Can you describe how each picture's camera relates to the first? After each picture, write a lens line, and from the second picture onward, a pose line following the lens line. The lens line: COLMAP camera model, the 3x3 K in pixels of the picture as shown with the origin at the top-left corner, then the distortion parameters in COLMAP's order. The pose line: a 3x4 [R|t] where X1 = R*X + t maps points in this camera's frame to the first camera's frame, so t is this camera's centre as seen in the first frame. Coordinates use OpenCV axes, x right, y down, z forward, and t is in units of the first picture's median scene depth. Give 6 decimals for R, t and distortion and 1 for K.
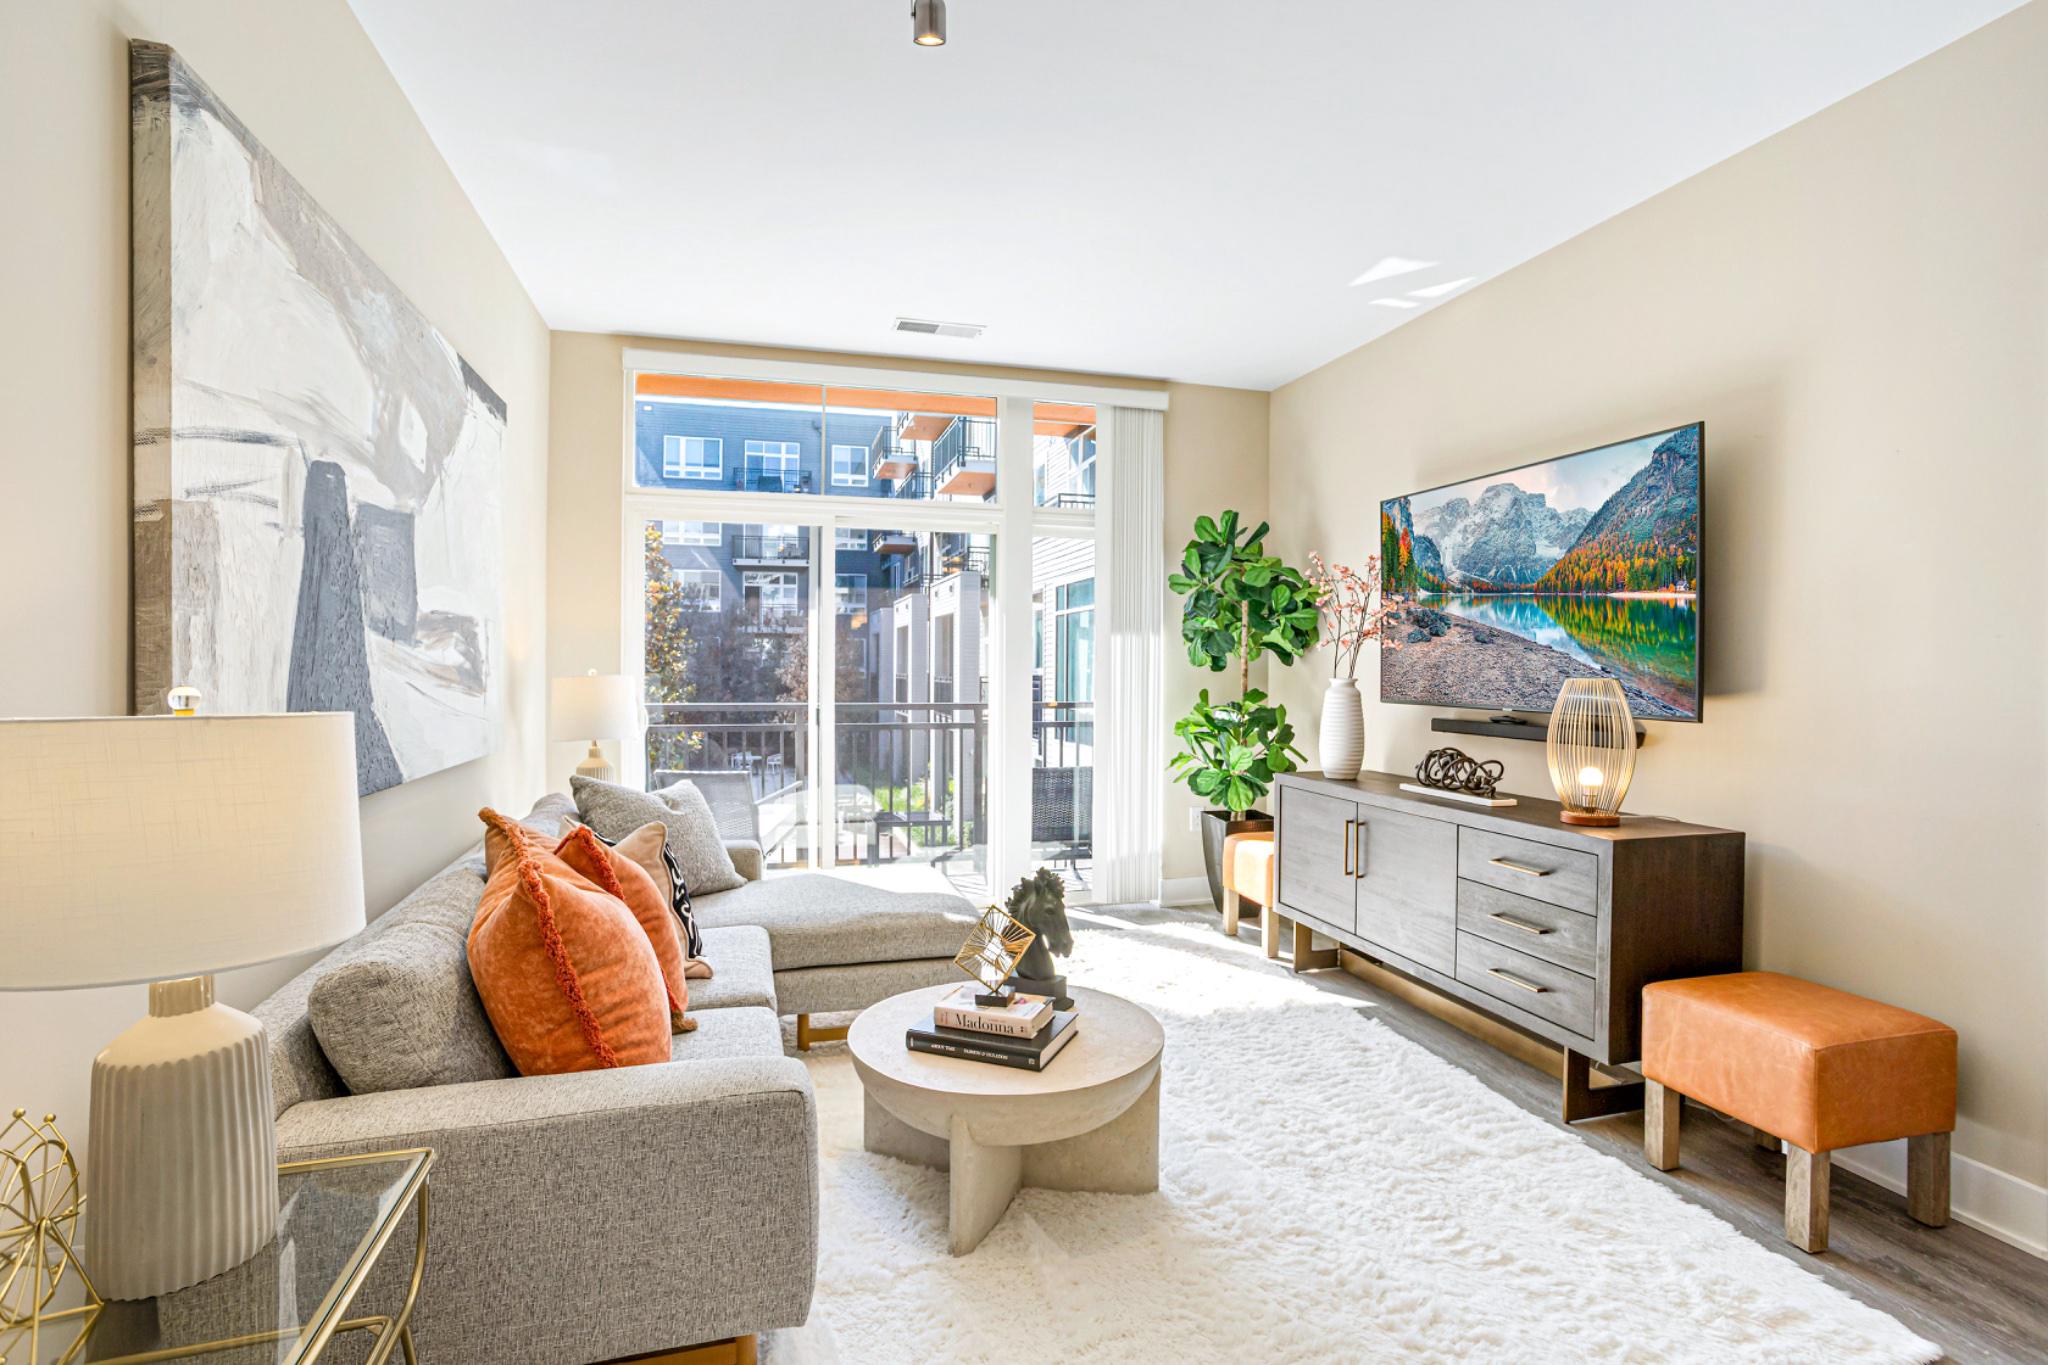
lens RADIAL K [[979.7, 0, 1029.2], [0, 979.7, 679.3], [0, 0, 1]] dist [-0.054490, 0.025438]
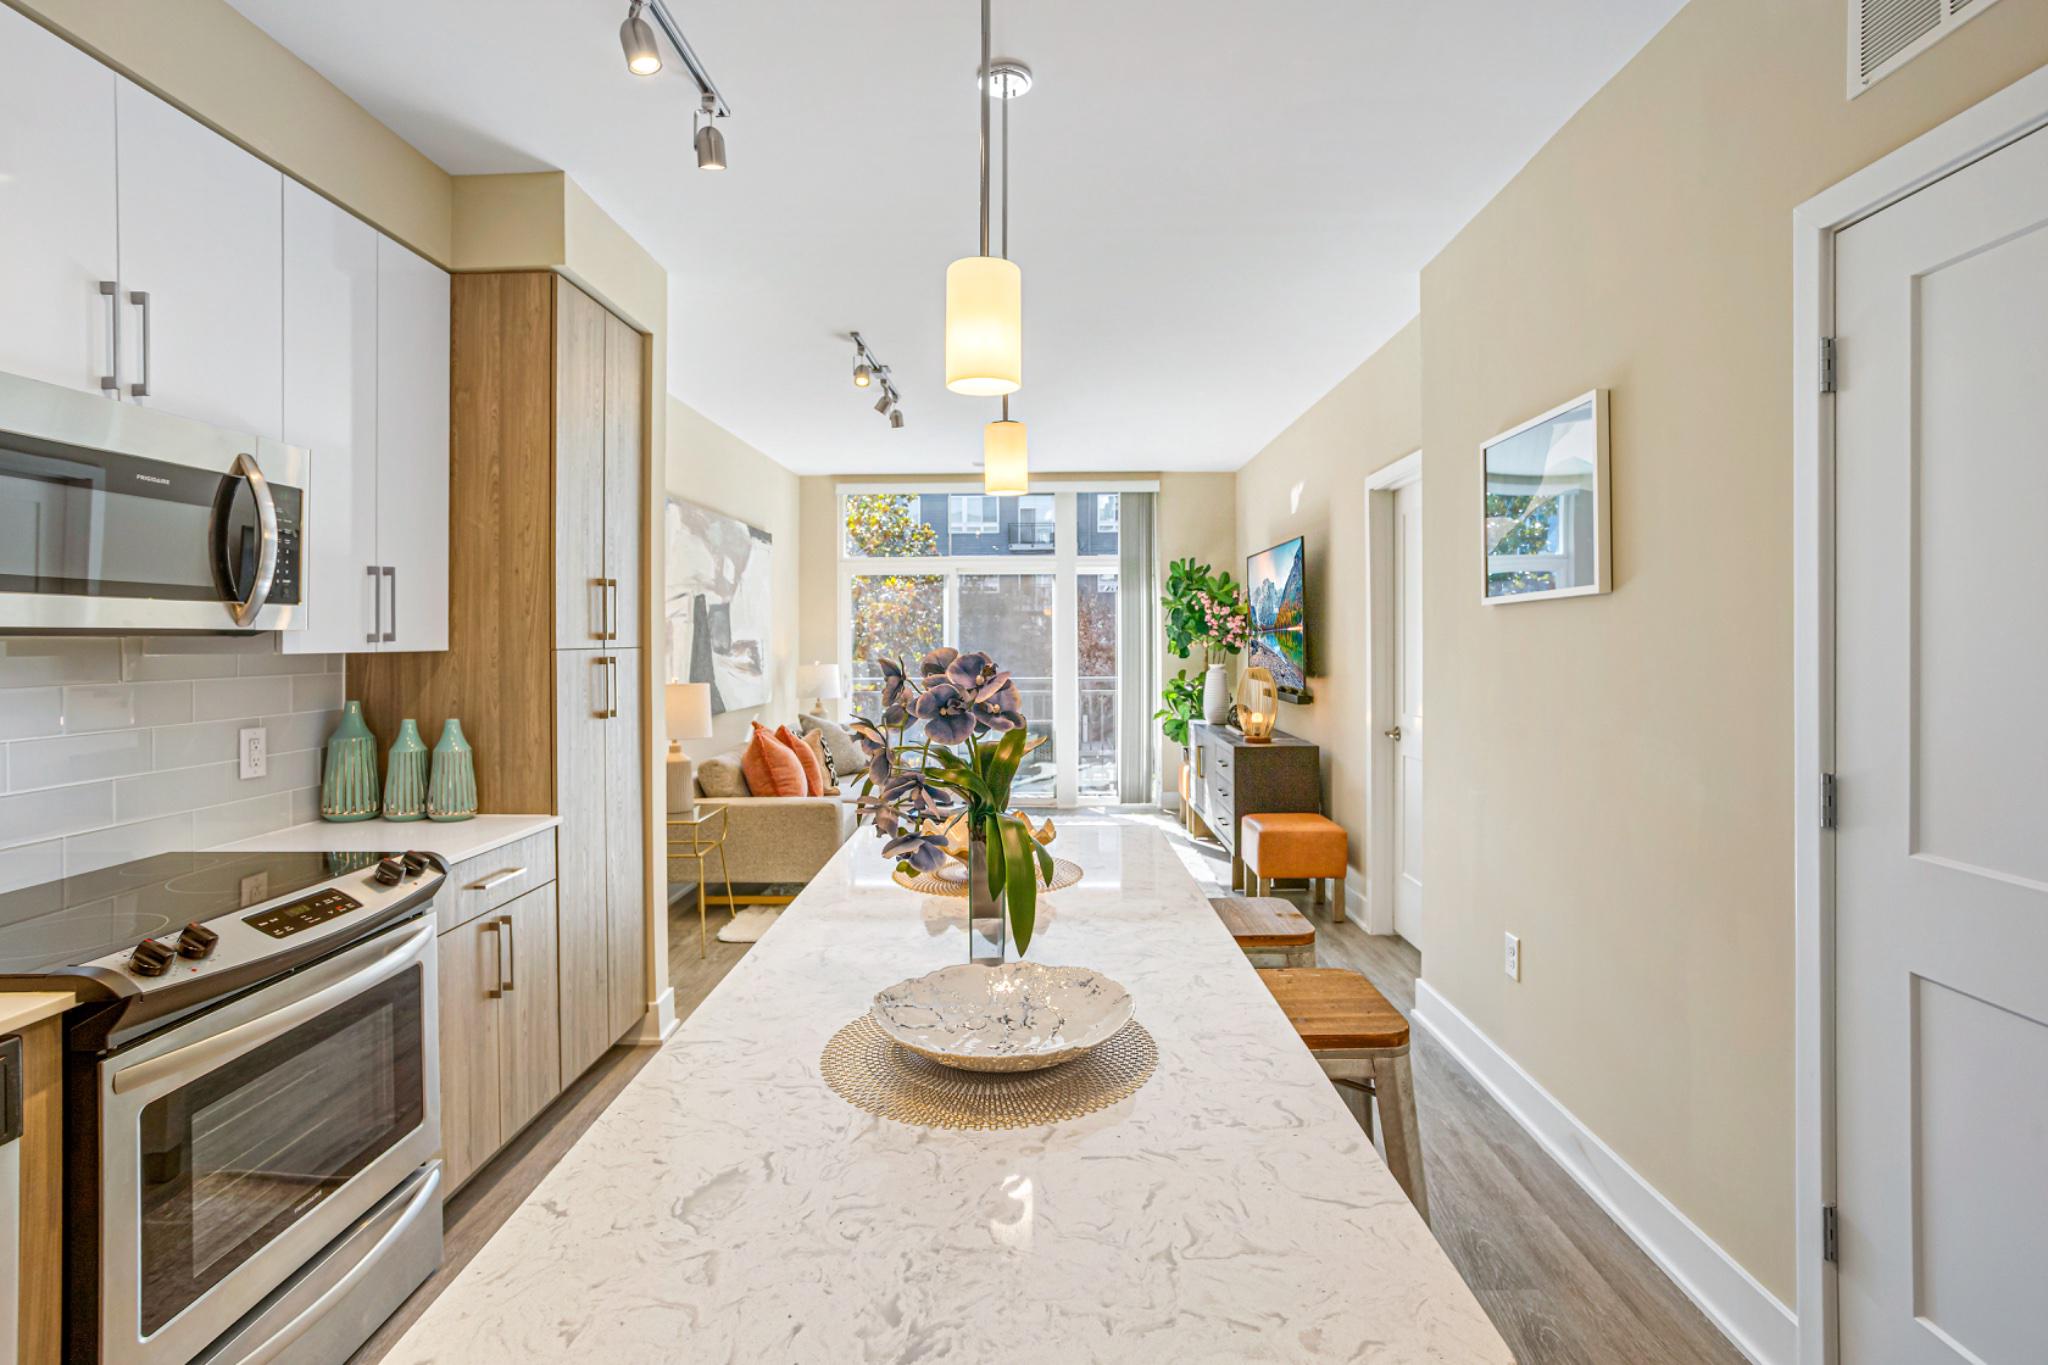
lens RADIAL K [[984.0, 0, 1047.6], [0, 984.0, 639.0], [0, 0, 1]] dist [-0.057703, 0.039178]
pose [[0.962325, -0.010617, -0.271696, 0.810570], [0.007301, 0.999886, -0.013215, -0.039914], [0.271805, 0.010734, 0.962292, -1.169822]]
